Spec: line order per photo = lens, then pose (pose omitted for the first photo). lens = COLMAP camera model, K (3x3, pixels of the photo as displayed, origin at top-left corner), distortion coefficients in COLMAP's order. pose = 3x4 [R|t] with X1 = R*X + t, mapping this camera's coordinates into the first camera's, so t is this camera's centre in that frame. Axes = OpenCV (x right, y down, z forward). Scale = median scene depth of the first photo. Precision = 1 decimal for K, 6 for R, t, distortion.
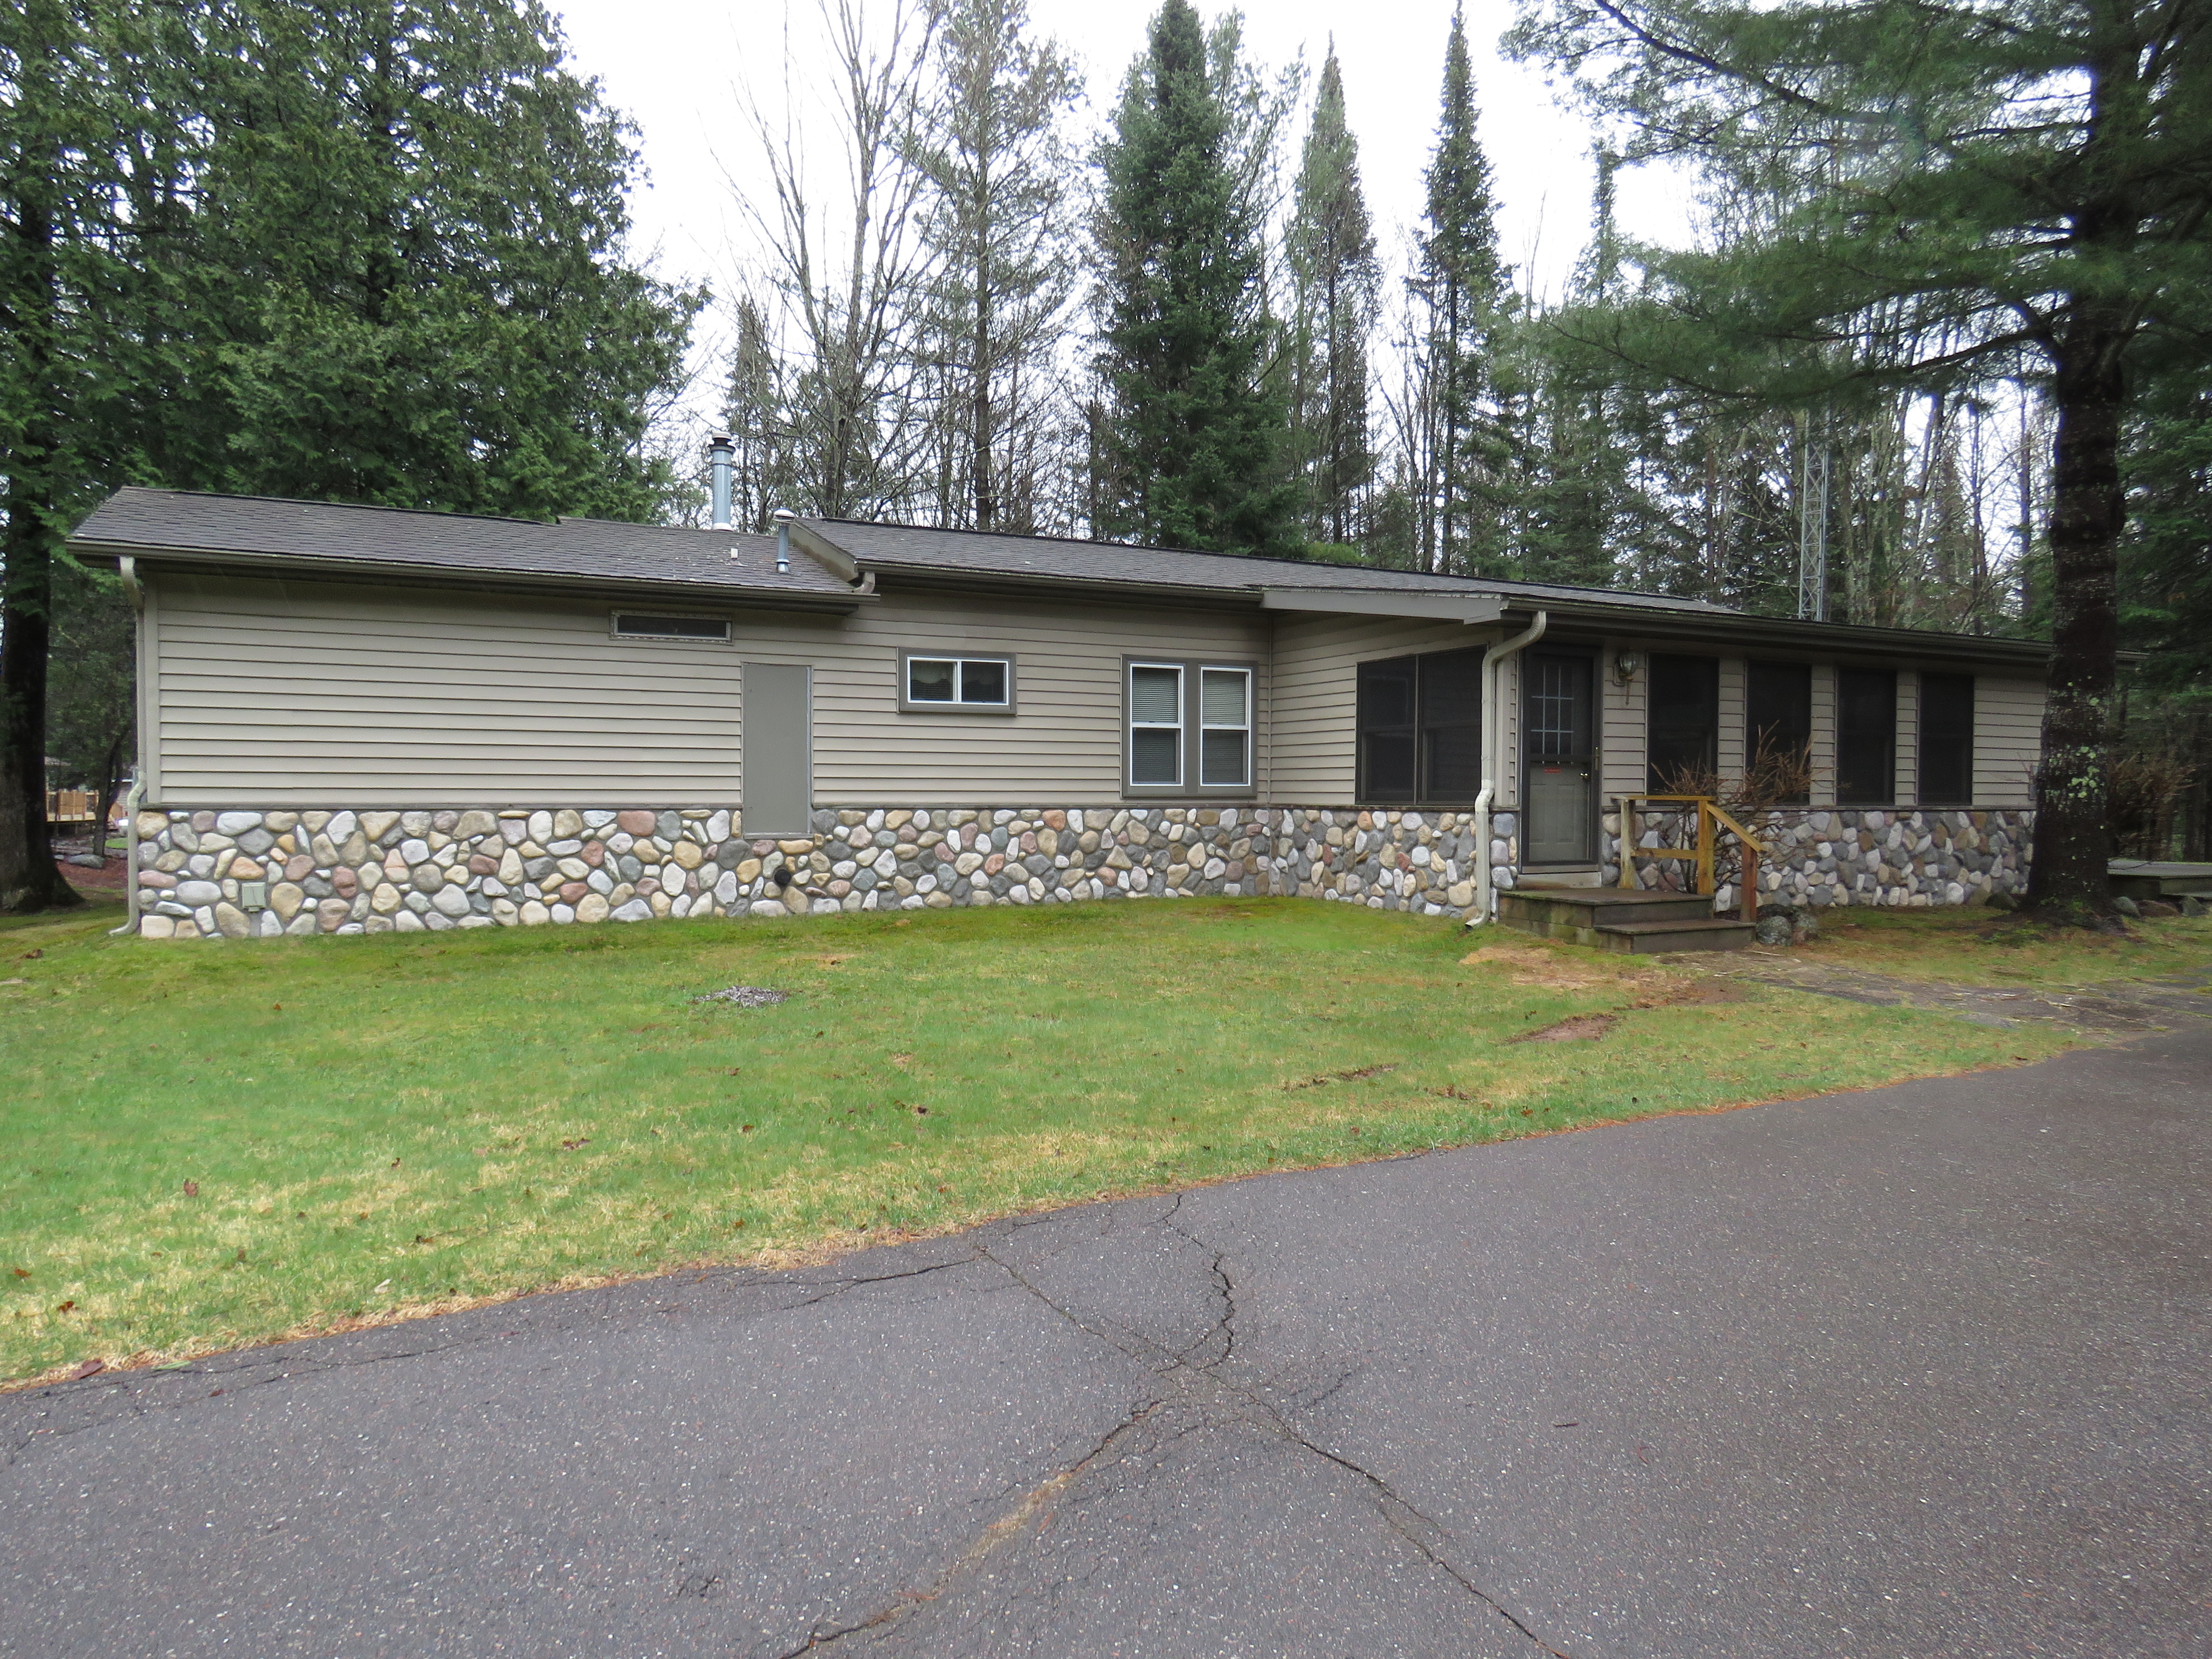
lens RADIAL K [[1403.3, 0, 1107.9], [0, 1403.3, 846.4], [0, 0, 1]] dist [-0.000475, -0.004919]
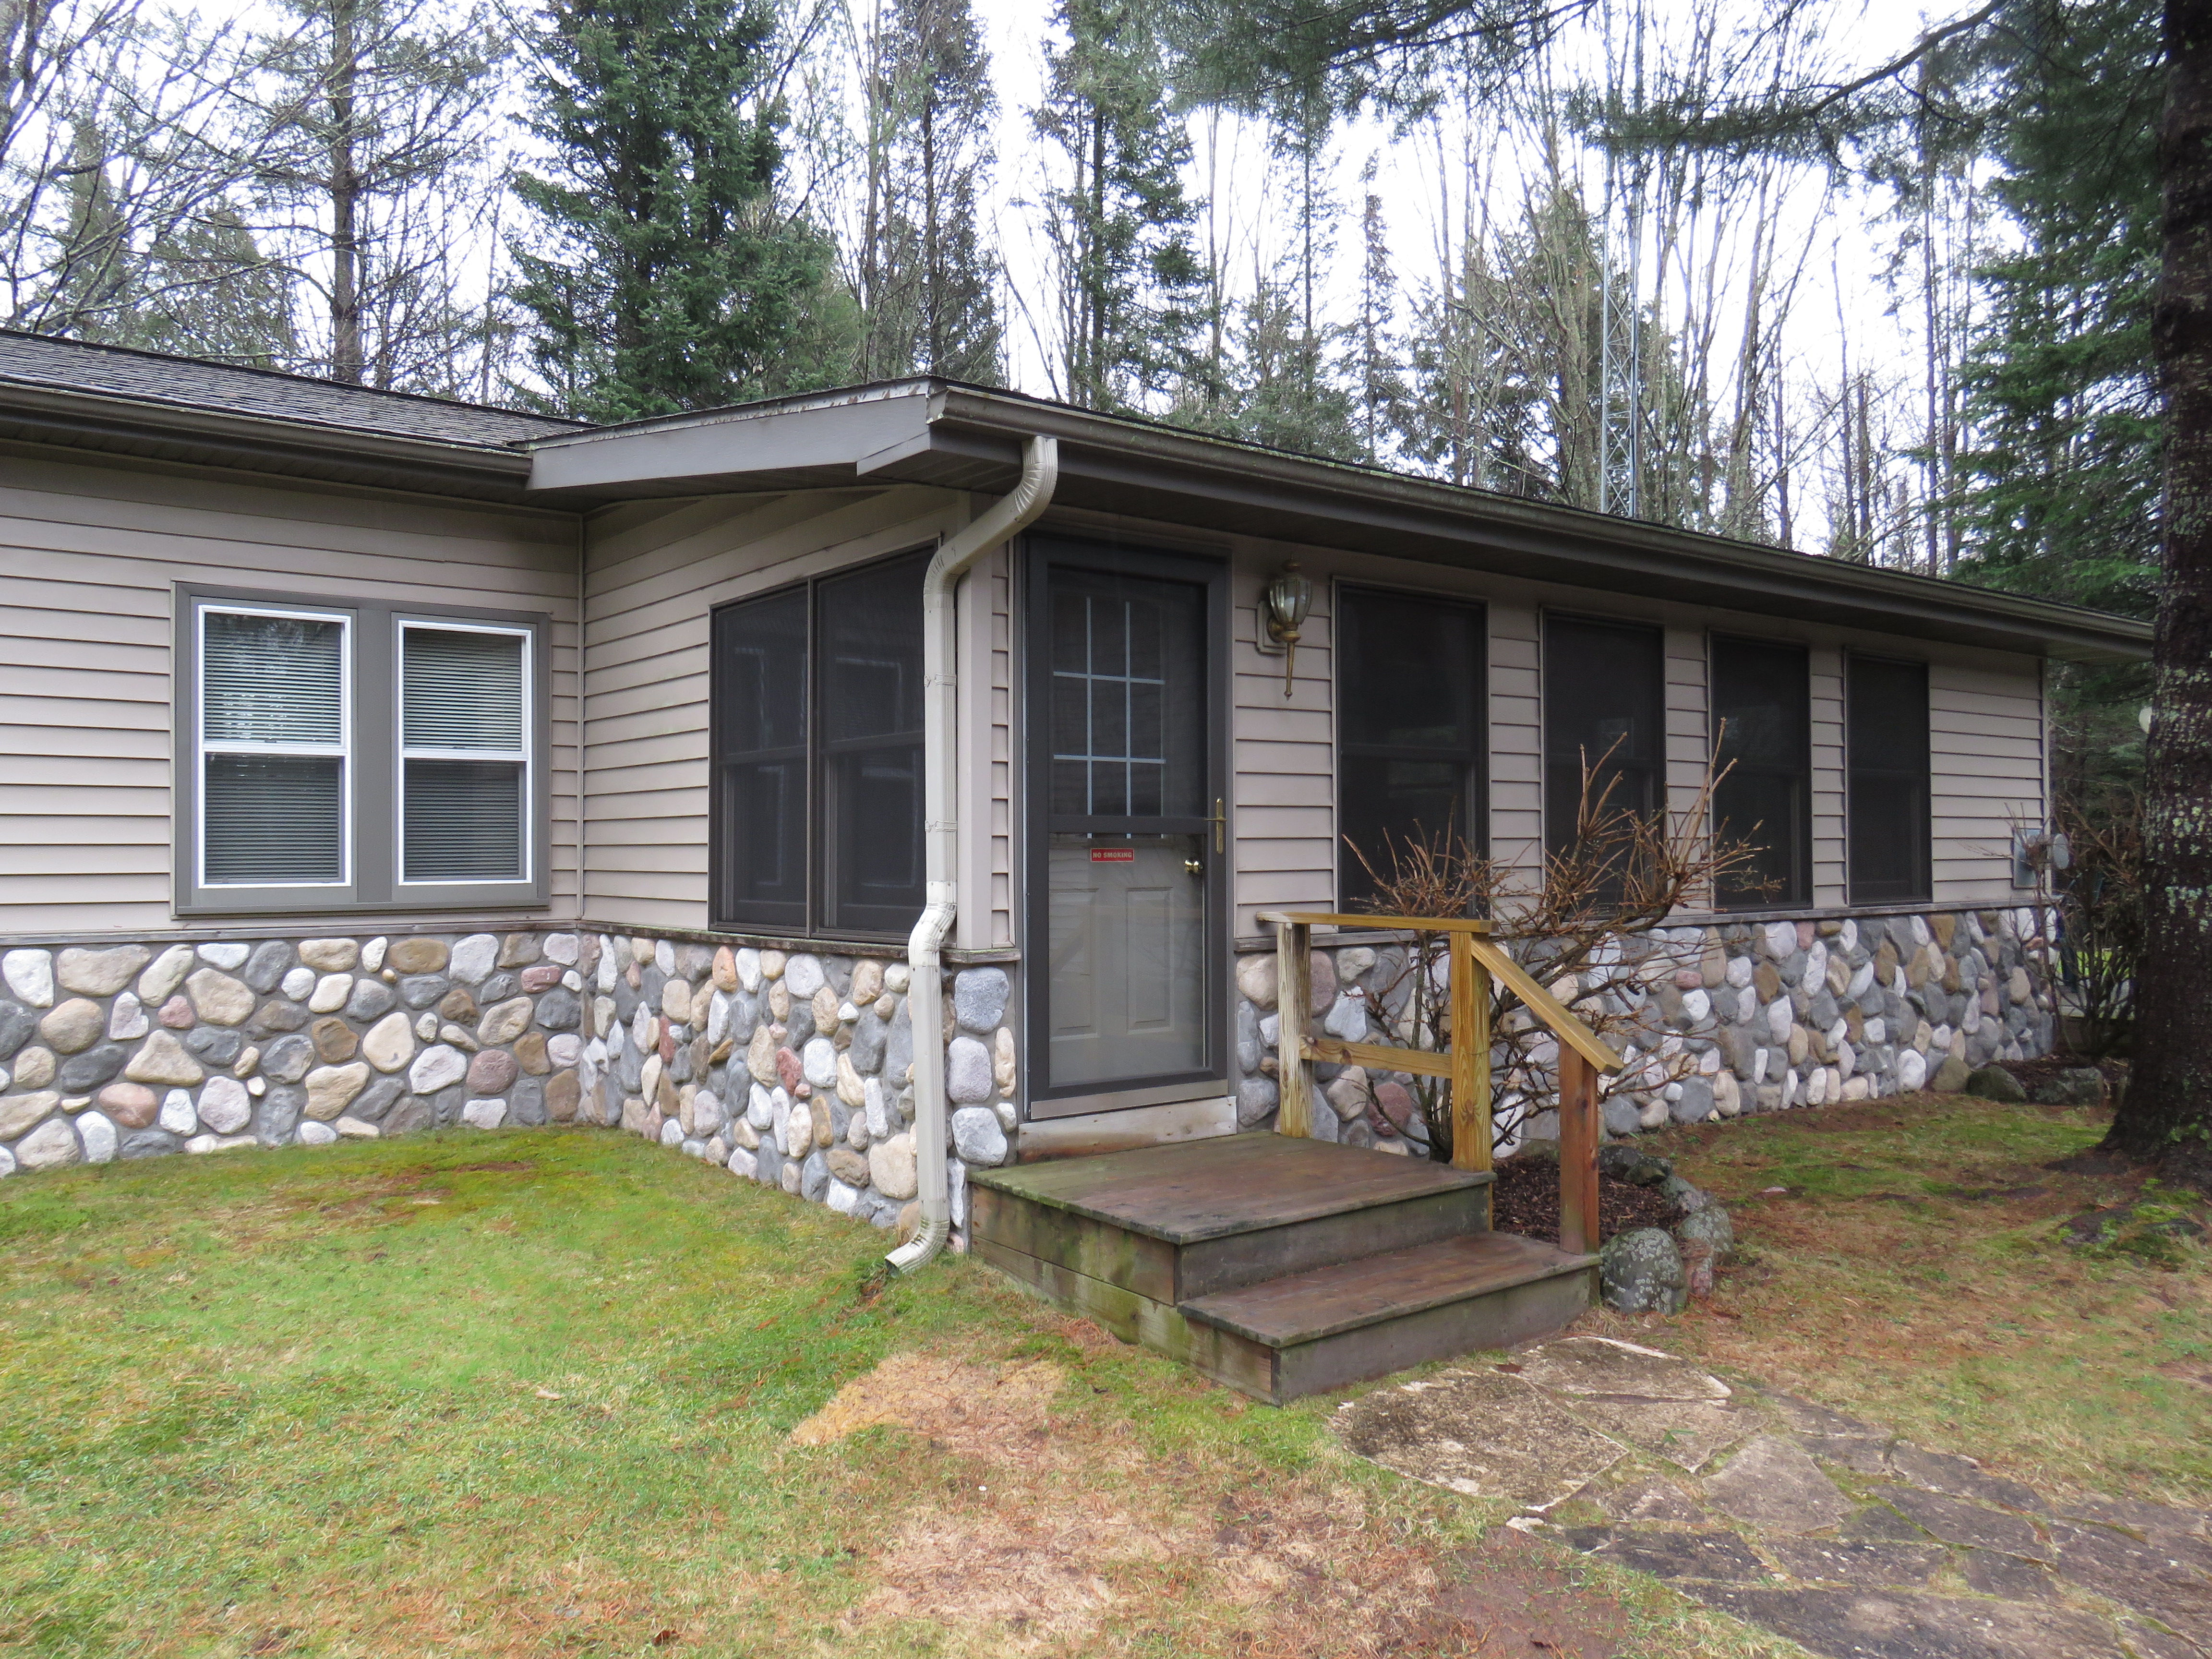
lens RADIAL K [[1674.1, 0, 1102.9], [0, 1674.1, 835.4], [0, 0, 1]] dist [0.001666, 0.003304]
pose [[0.981769, -0.006249, 0.189976, 0.191475], [0.015167, 0.998848, -0.045529, -0.032429], [-0.189472, 0.047580, 0.980733, 0.451019]]
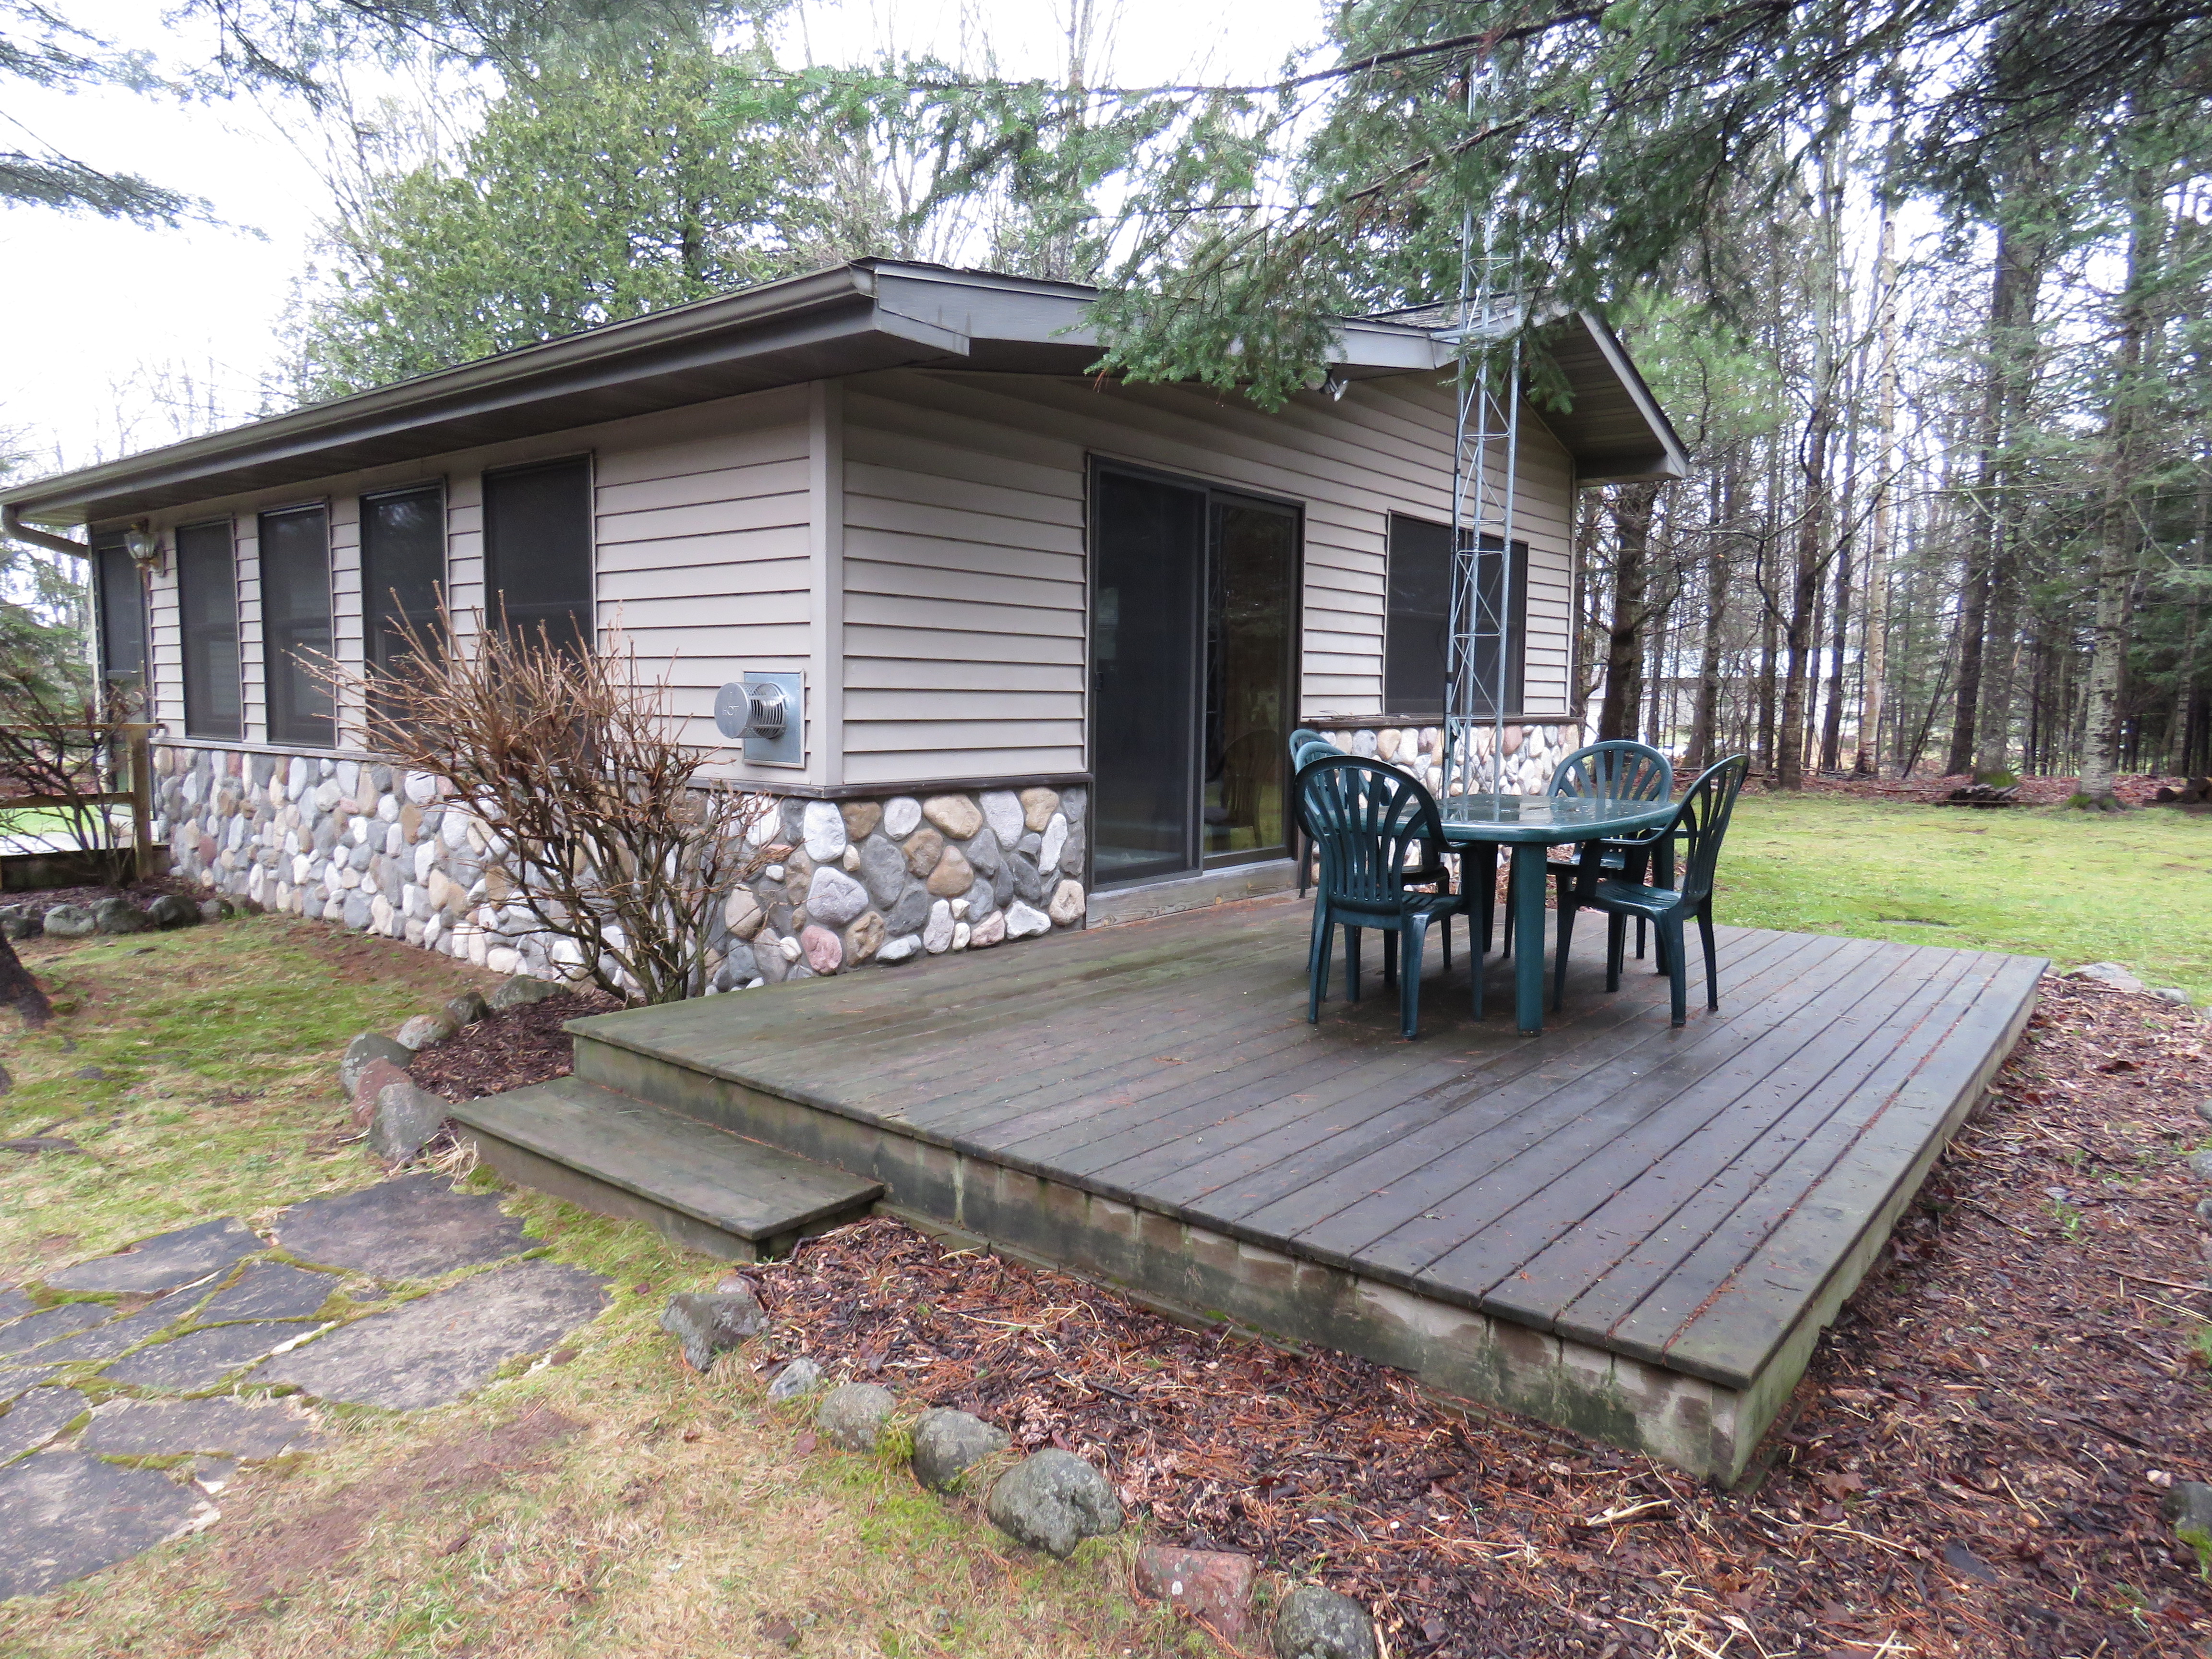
lens RADIAL K [[1403.3, 0, 1104.1], [0, 1403.3, 825.1], [0, 0, 1]] dist [-0.000475, -0.004919]
pose [[0.435681, 0.095795, -0.894989, 1.118937], [-0.029060, 0.995299, 0.092385, -0.058645], [0.899632, -0.014242, 0.436417, 1.000775]]
